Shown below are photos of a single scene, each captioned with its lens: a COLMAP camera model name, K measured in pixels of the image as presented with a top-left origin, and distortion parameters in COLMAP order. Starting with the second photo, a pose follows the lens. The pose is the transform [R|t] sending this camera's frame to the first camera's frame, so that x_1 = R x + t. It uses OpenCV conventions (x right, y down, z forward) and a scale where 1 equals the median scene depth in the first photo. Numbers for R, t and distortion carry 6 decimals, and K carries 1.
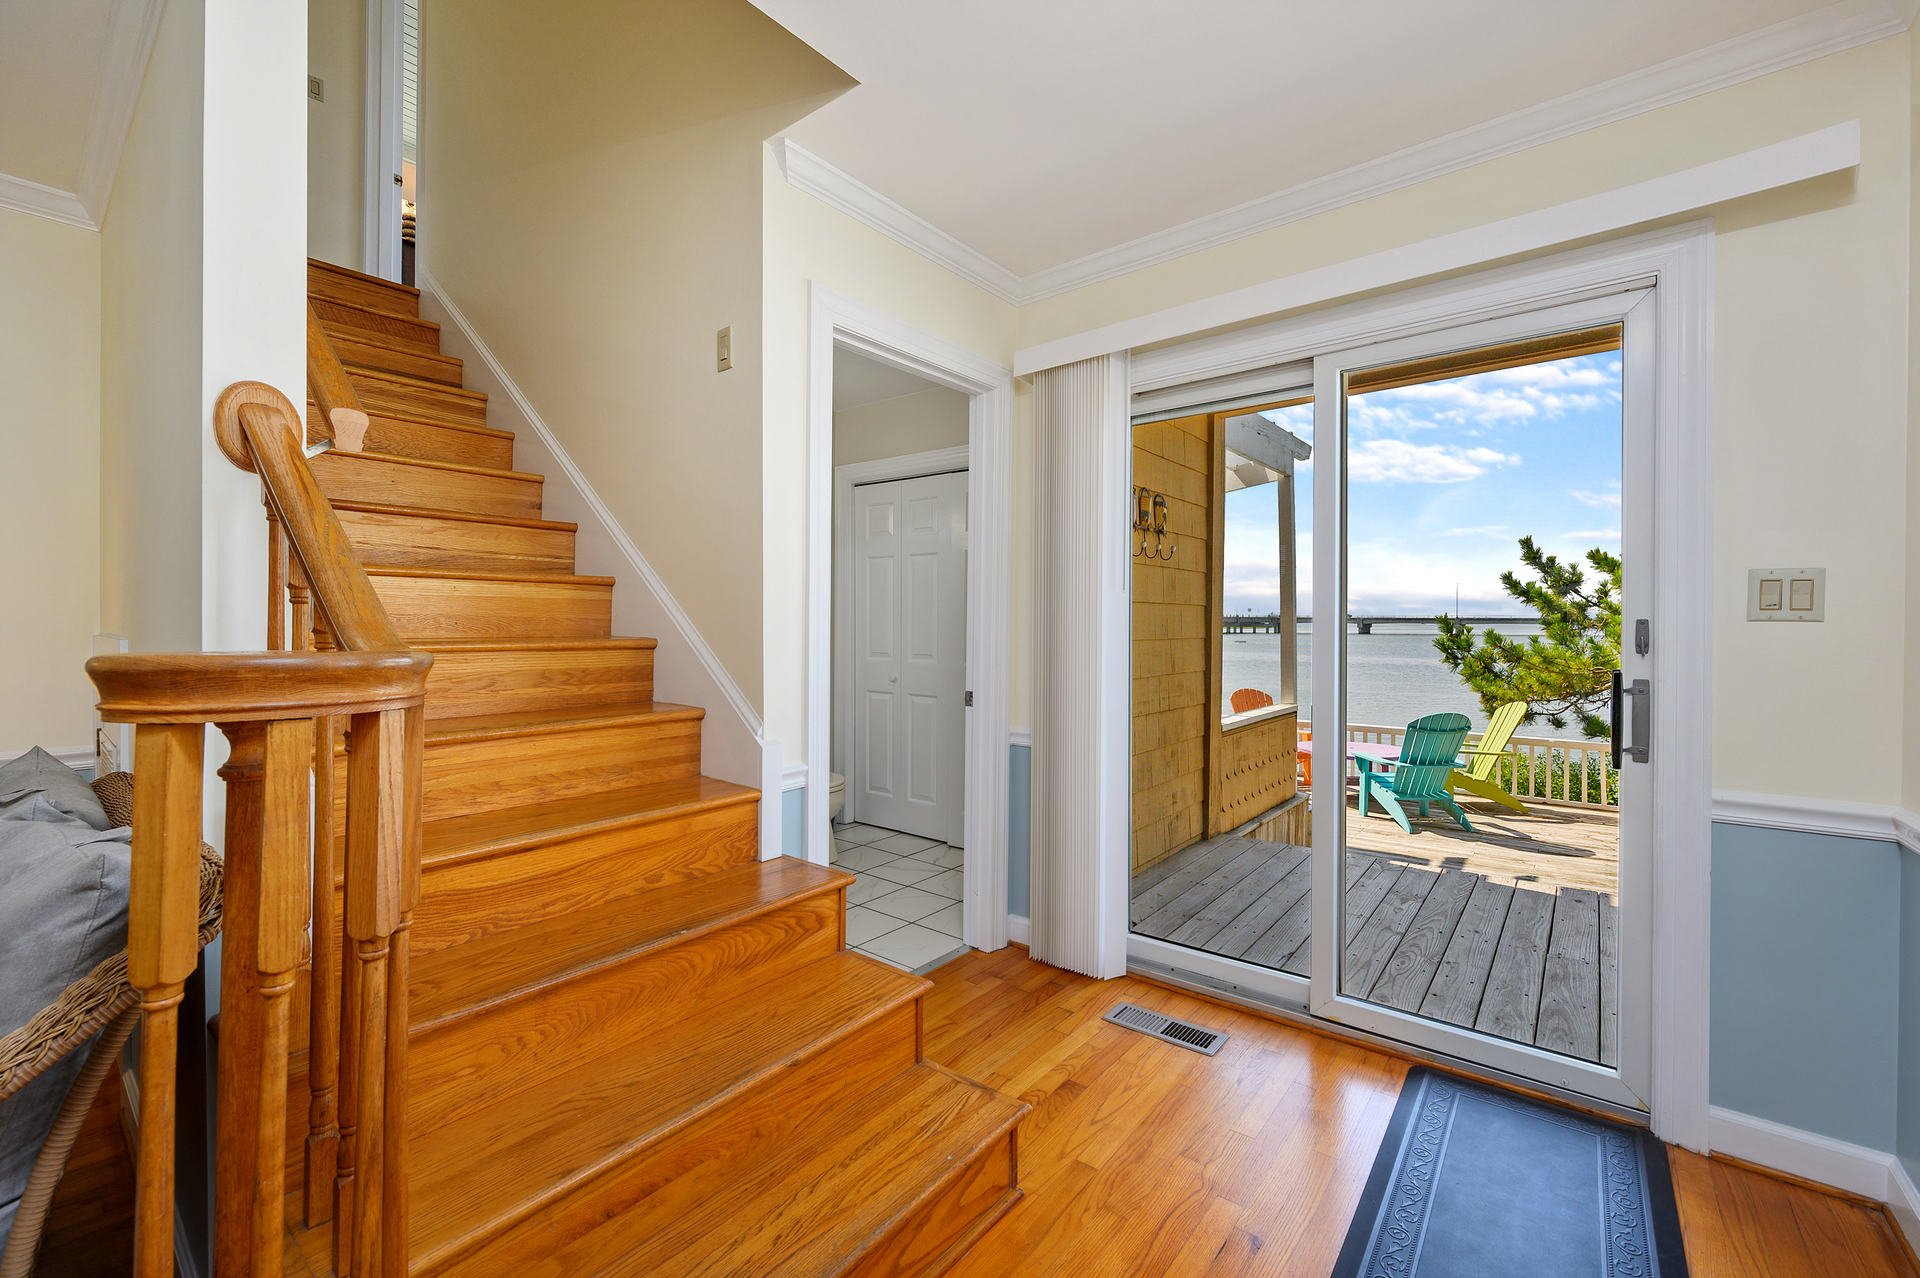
lens RADIAL K [[774.7, 0, 960.0], [0, 774.7, 639.0], [0, 0, 1]] dist [0.000173, 0.000151]
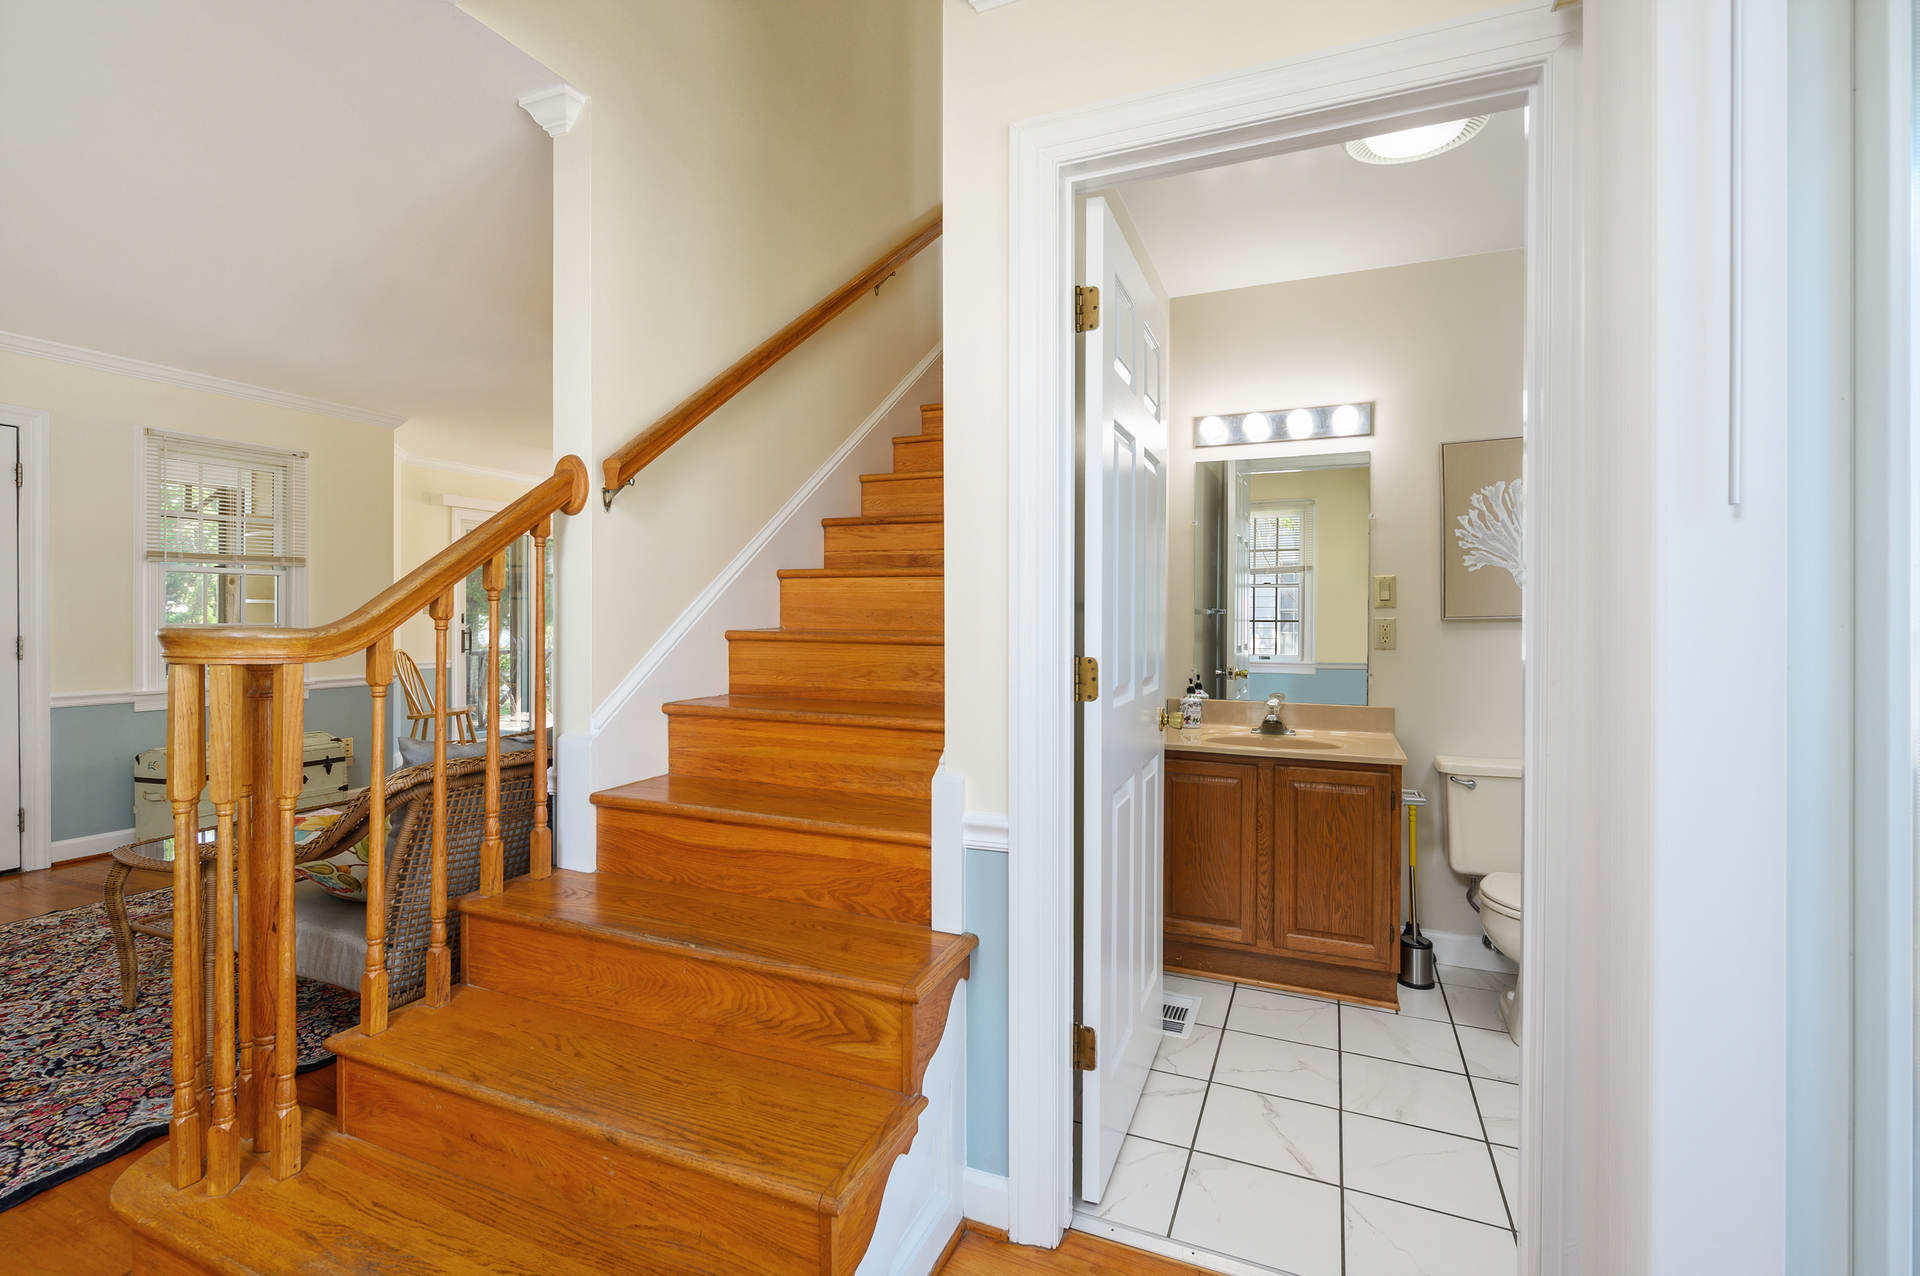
lens RADIAL K [[838.5, 0, 965.4], [0, 838.5, 620.7], [0, 0, 1]] dist [-0.025123, -0.000251]
pose [[0.273360, -0.004654, -0.961901, 0.599101], [-0.023247, 0.999664, -0.011443, -0.005500], [0.961631, 0.025489, 0.273160, 0.893106]]
